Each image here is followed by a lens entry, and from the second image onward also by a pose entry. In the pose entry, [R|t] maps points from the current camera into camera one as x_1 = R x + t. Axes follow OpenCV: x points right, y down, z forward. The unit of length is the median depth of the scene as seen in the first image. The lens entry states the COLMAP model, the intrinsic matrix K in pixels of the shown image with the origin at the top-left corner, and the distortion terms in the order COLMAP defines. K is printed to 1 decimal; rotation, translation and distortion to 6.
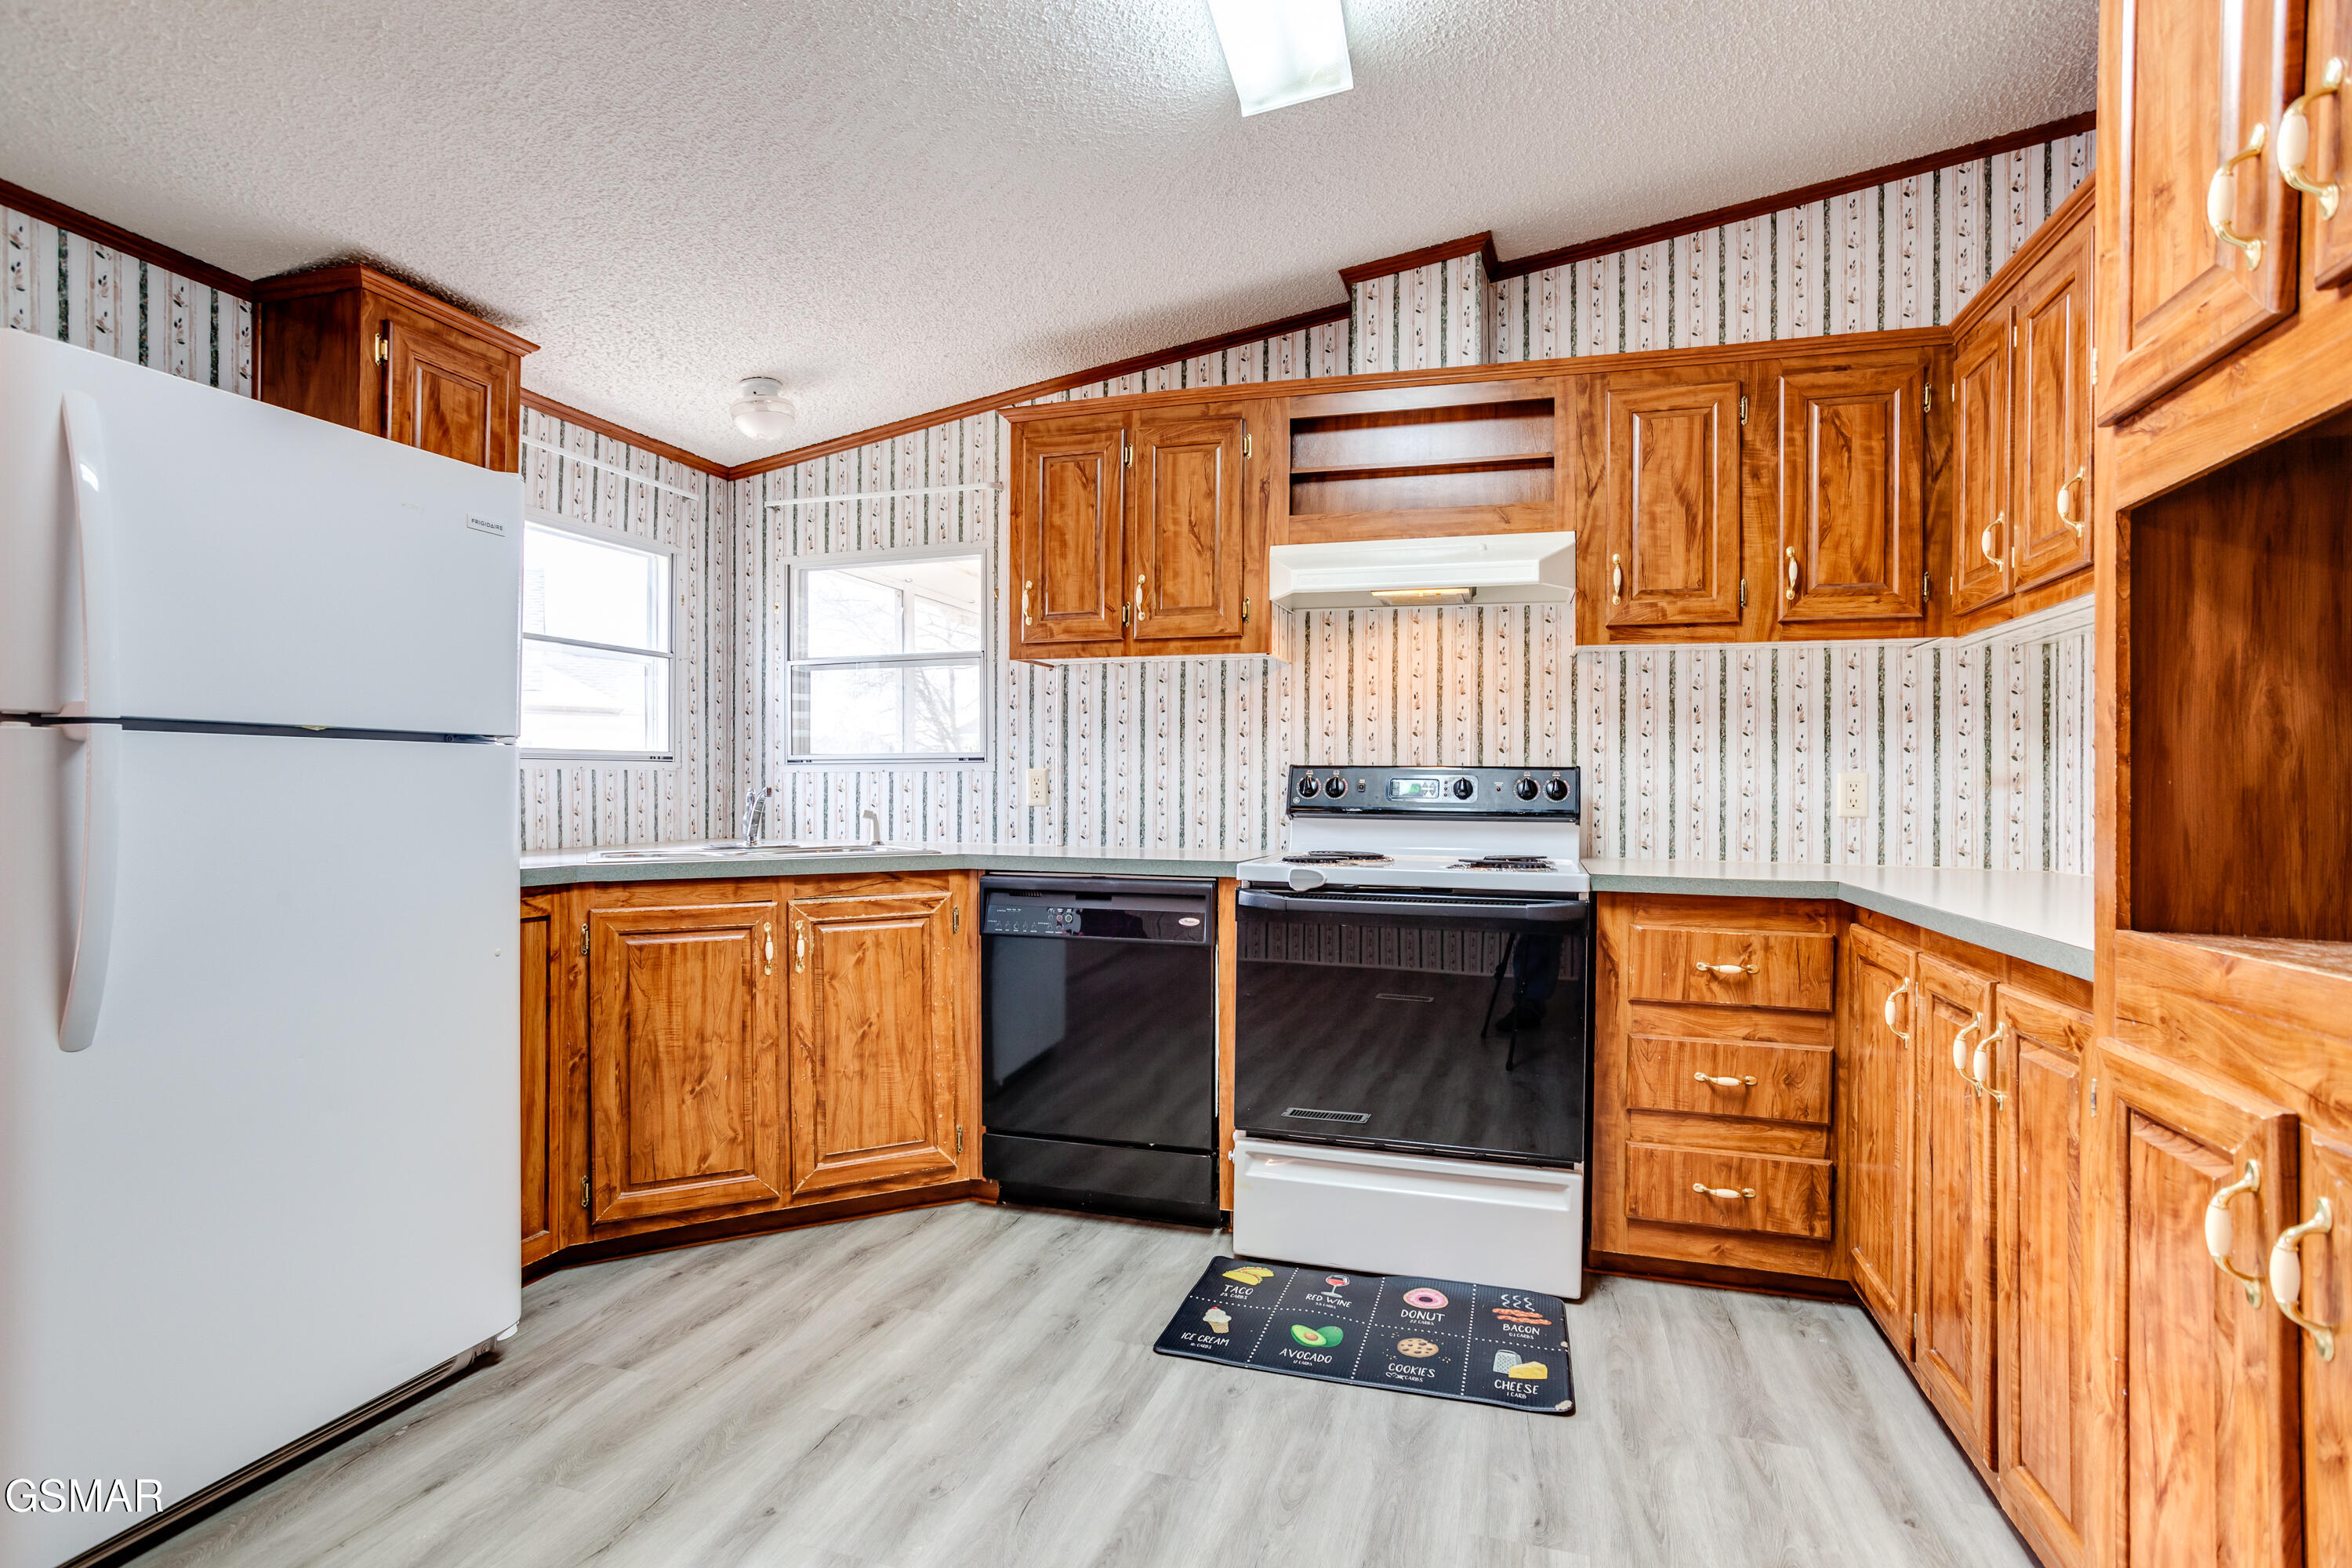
lens RADIAL K [[1159.2, 0, 1176.0], [0, 1159.2, 784.0], [0, 0, 1]] dist [-0.077042, 0.062592]
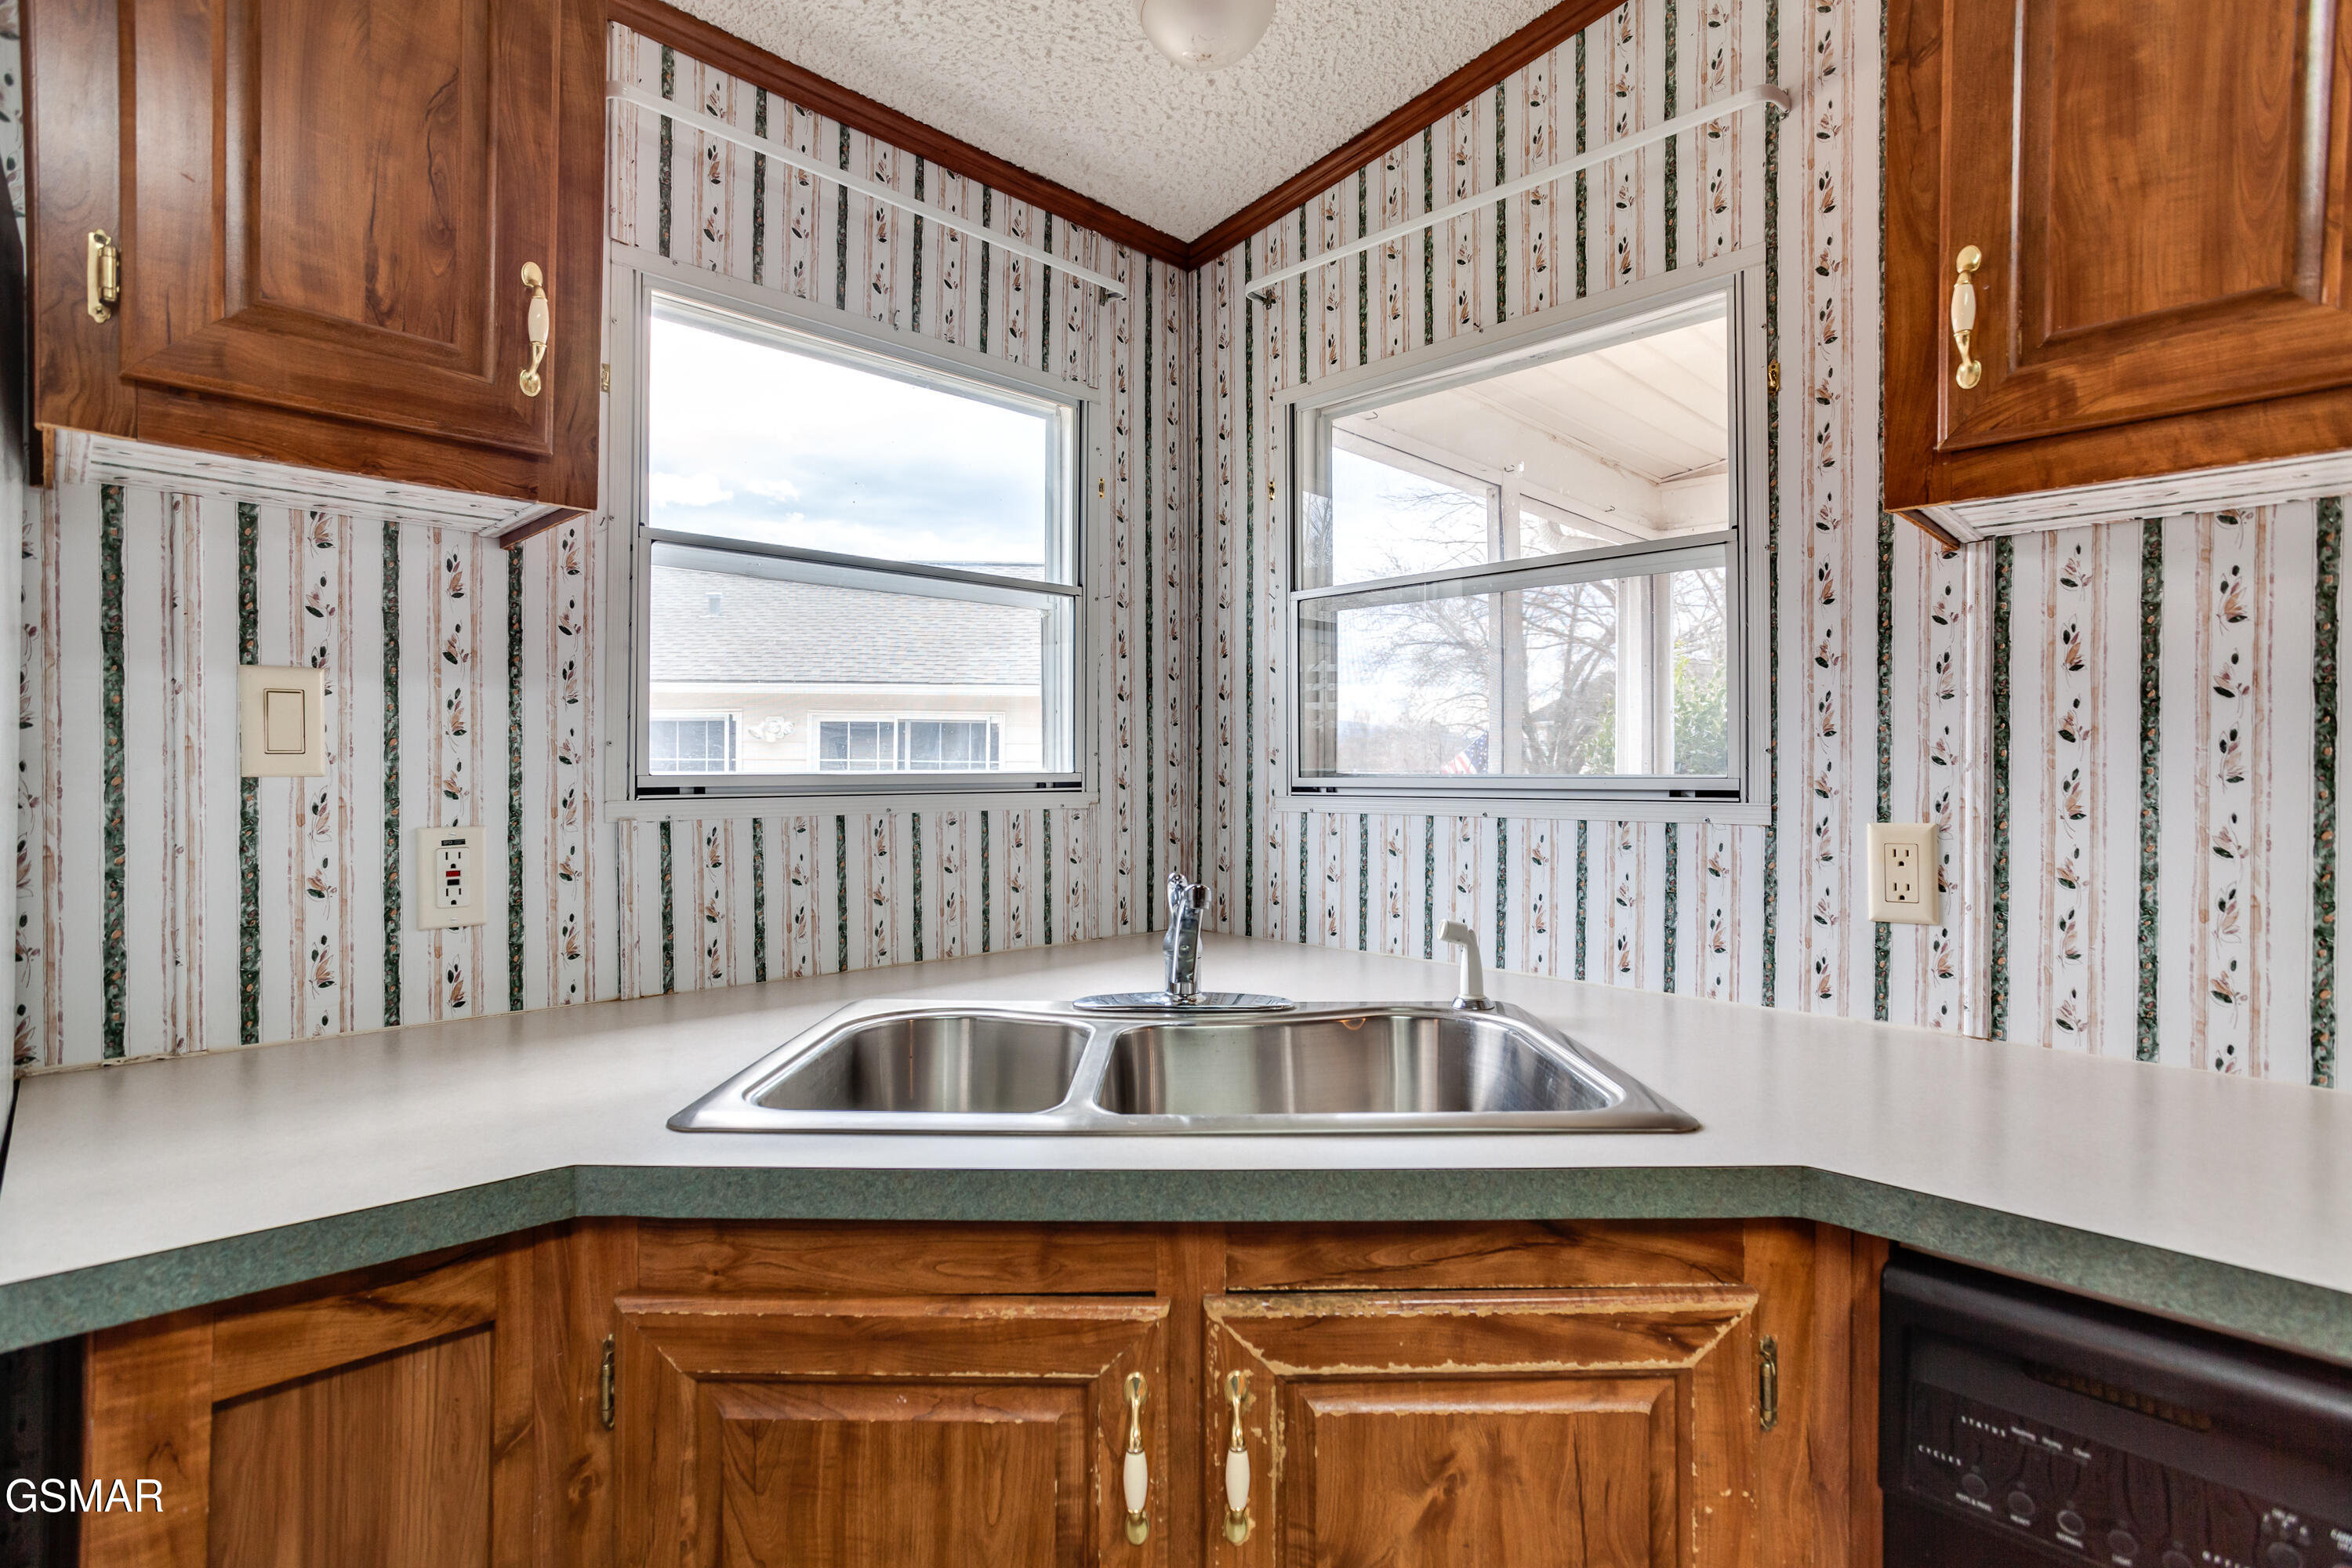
lens RADIAL K [[1183.0, 0, 1184.4], [0, 1183.0, 791.0], [0, 0, 1]] dist [-0.066041, 0.047258]
pose [[0.892332, 0.006784, -0.451329, -0.177645], [0.000028, 0.999886, 0.015085, -0.033113], [0.451380, -0.013474, 0.892230, 0.631038]]
